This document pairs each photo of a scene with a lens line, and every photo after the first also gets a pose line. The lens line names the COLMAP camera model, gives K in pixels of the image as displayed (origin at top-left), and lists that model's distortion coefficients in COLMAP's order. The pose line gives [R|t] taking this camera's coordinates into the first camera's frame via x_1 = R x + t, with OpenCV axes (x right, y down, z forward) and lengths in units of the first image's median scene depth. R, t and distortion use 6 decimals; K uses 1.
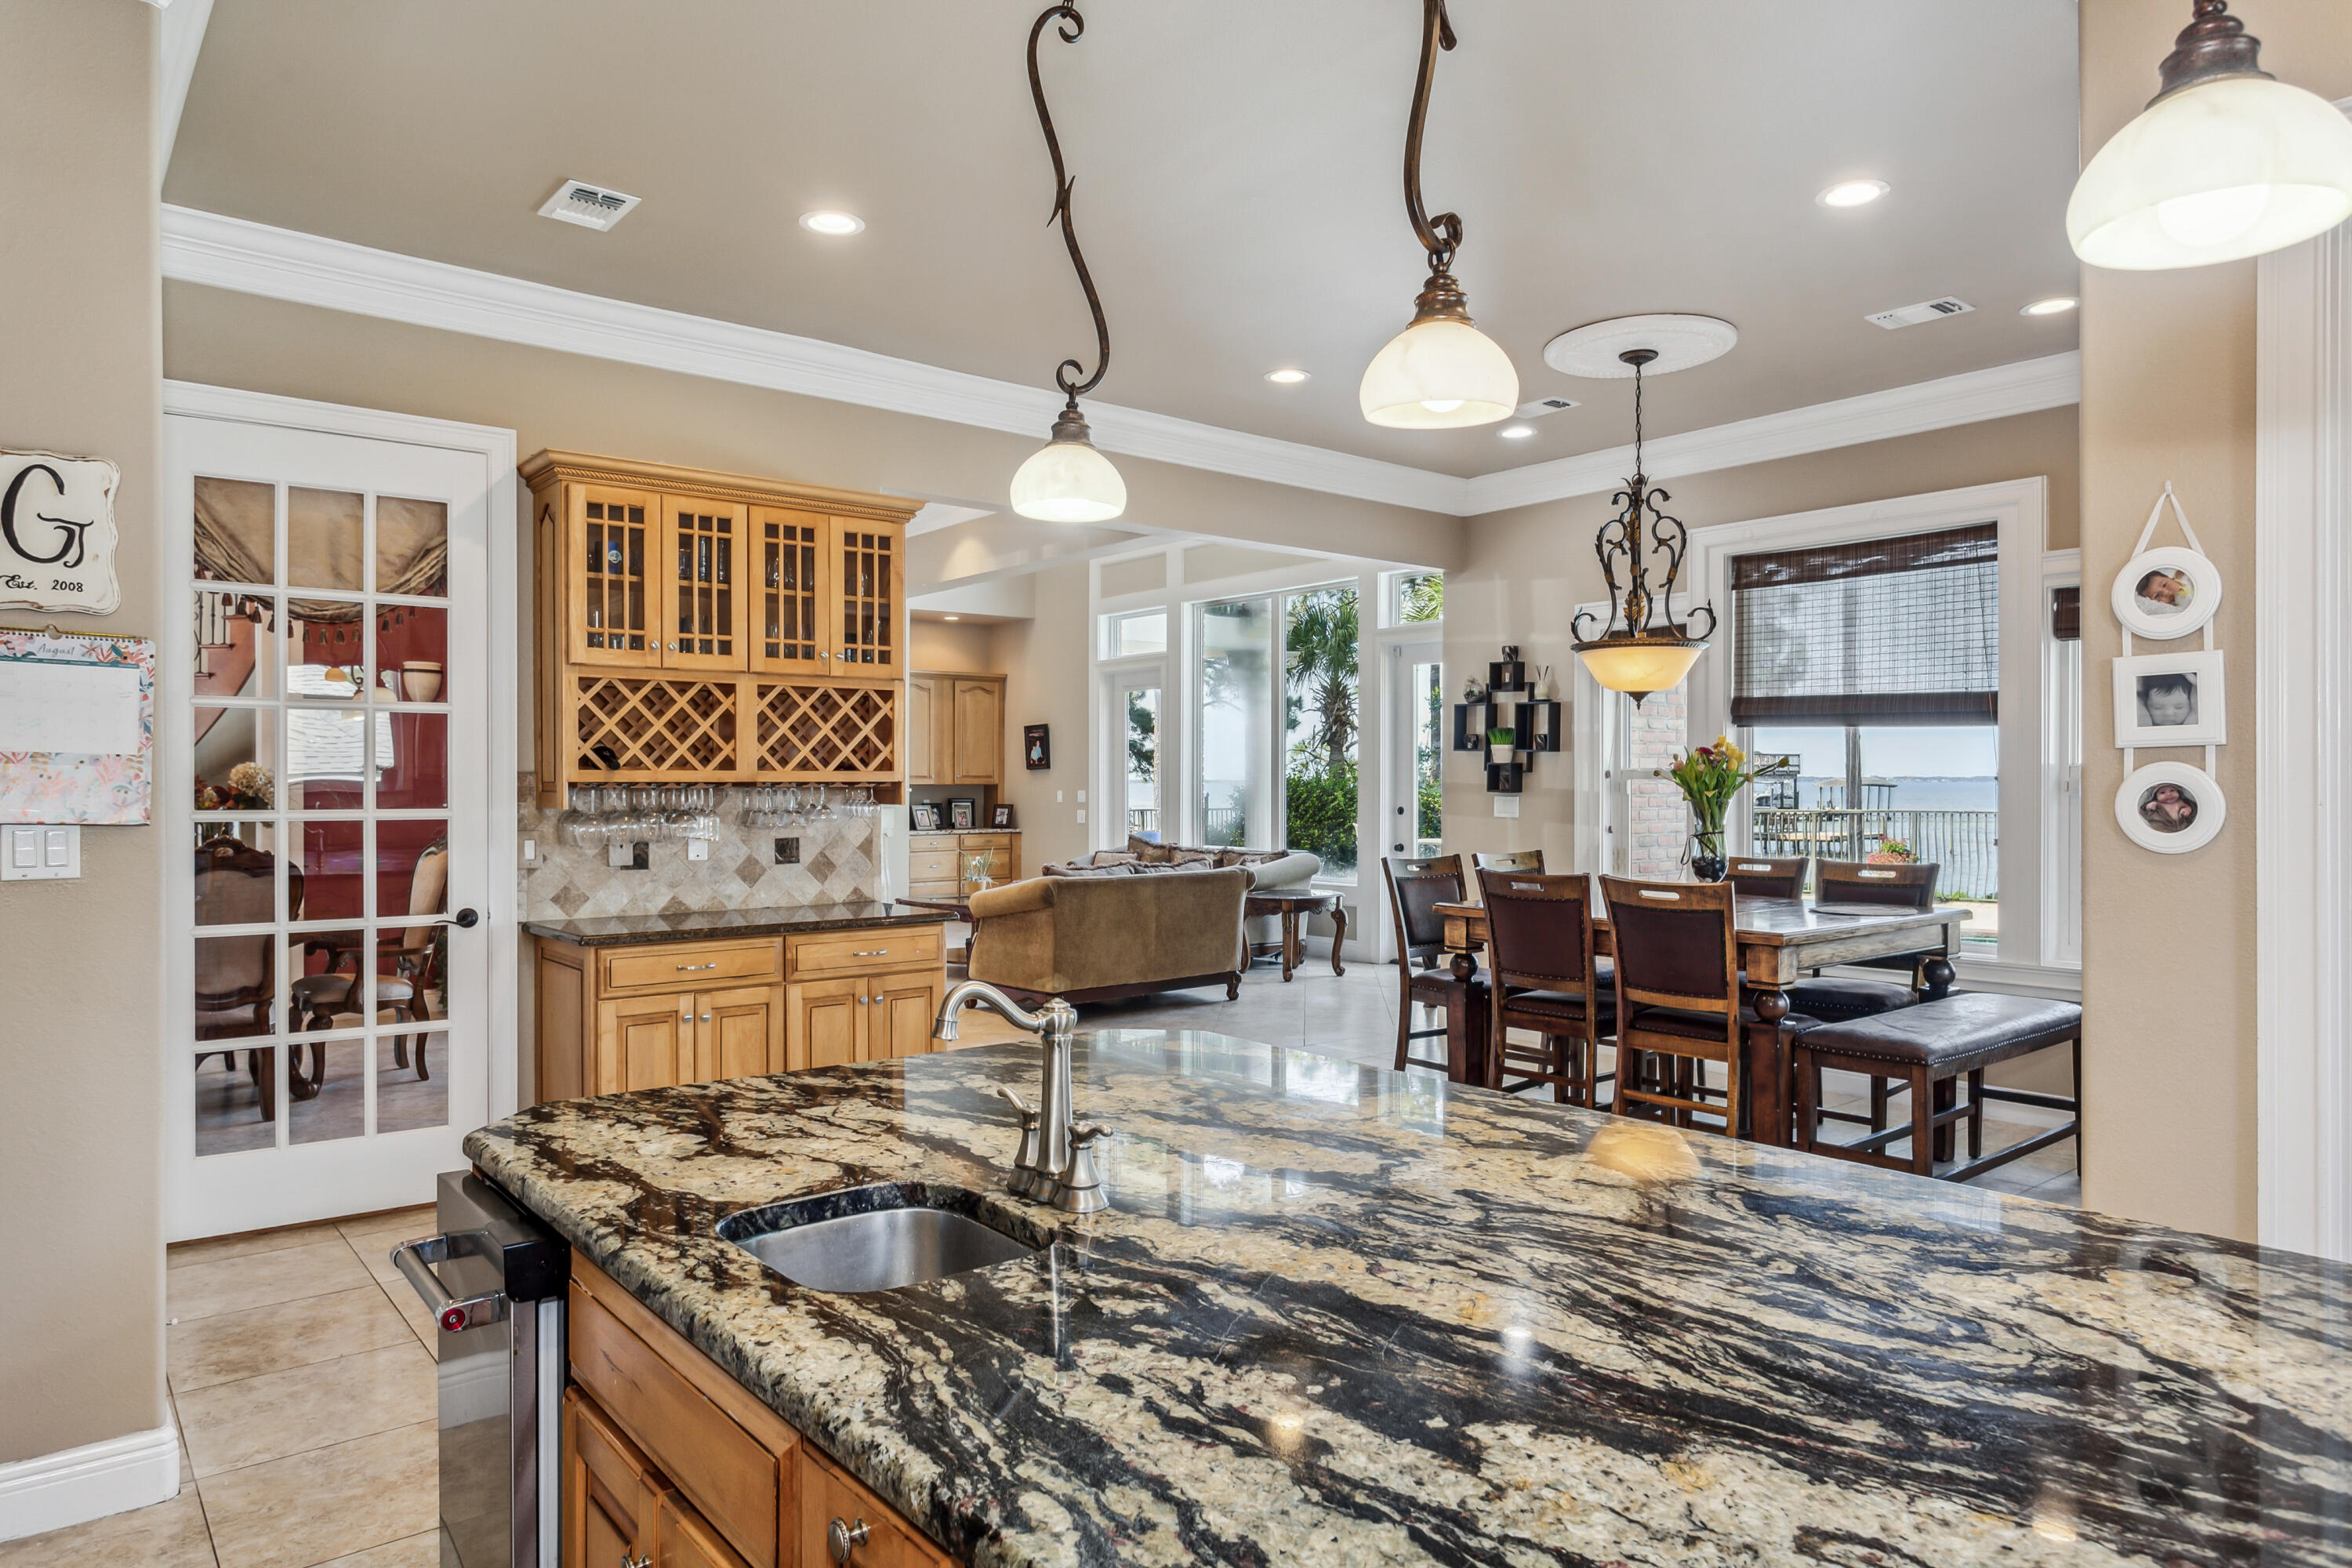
lens RADIAL K [[1435.6, 0, 1166.9], [0, 1435.6, 783.1], [0, 0, 1]] dist [0.002797, 0.000274]
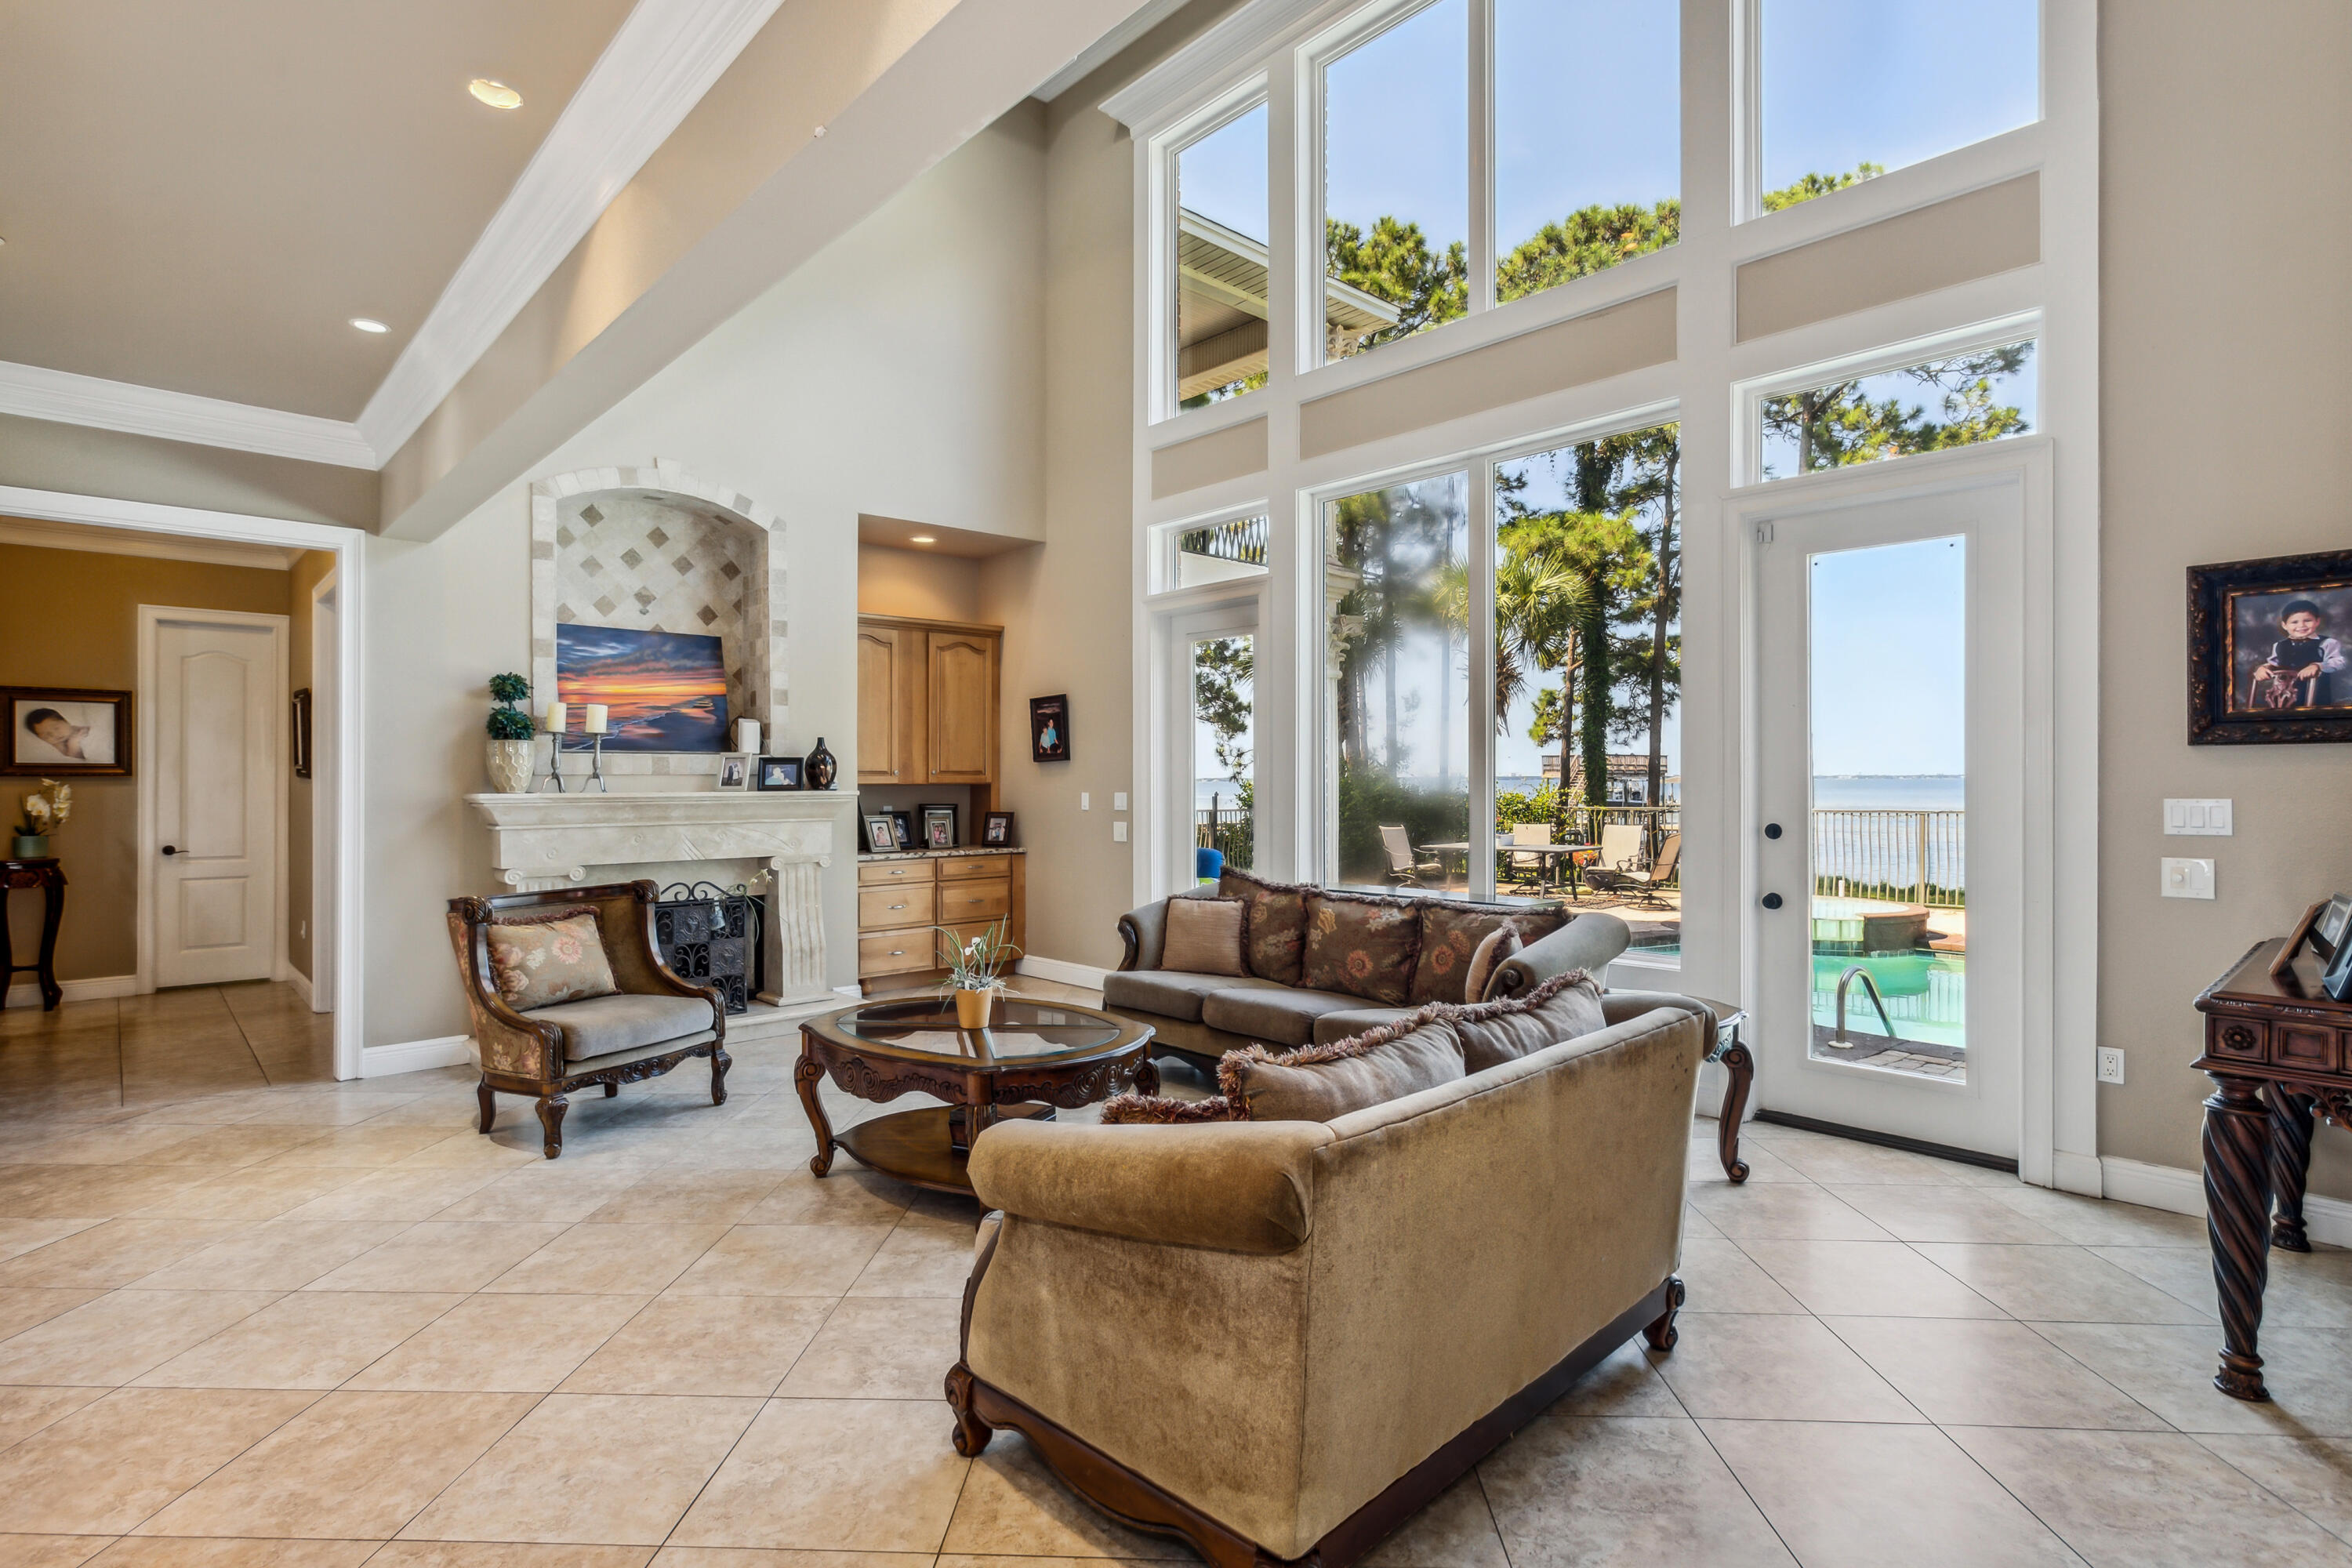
lens RADIAL K [[1157.5, 0, 1178.2], [0, 1157.5, 785.5], [0, 0, 1]] dist [-0.013103, 0.003680]
pose [[0.998228, -0.000891, 0.059500, -0.061876], [0.000795, 0.999998, 0.001647, 0.001077], [-0.059502, -0.001597, 0.998227, 0.443030]]
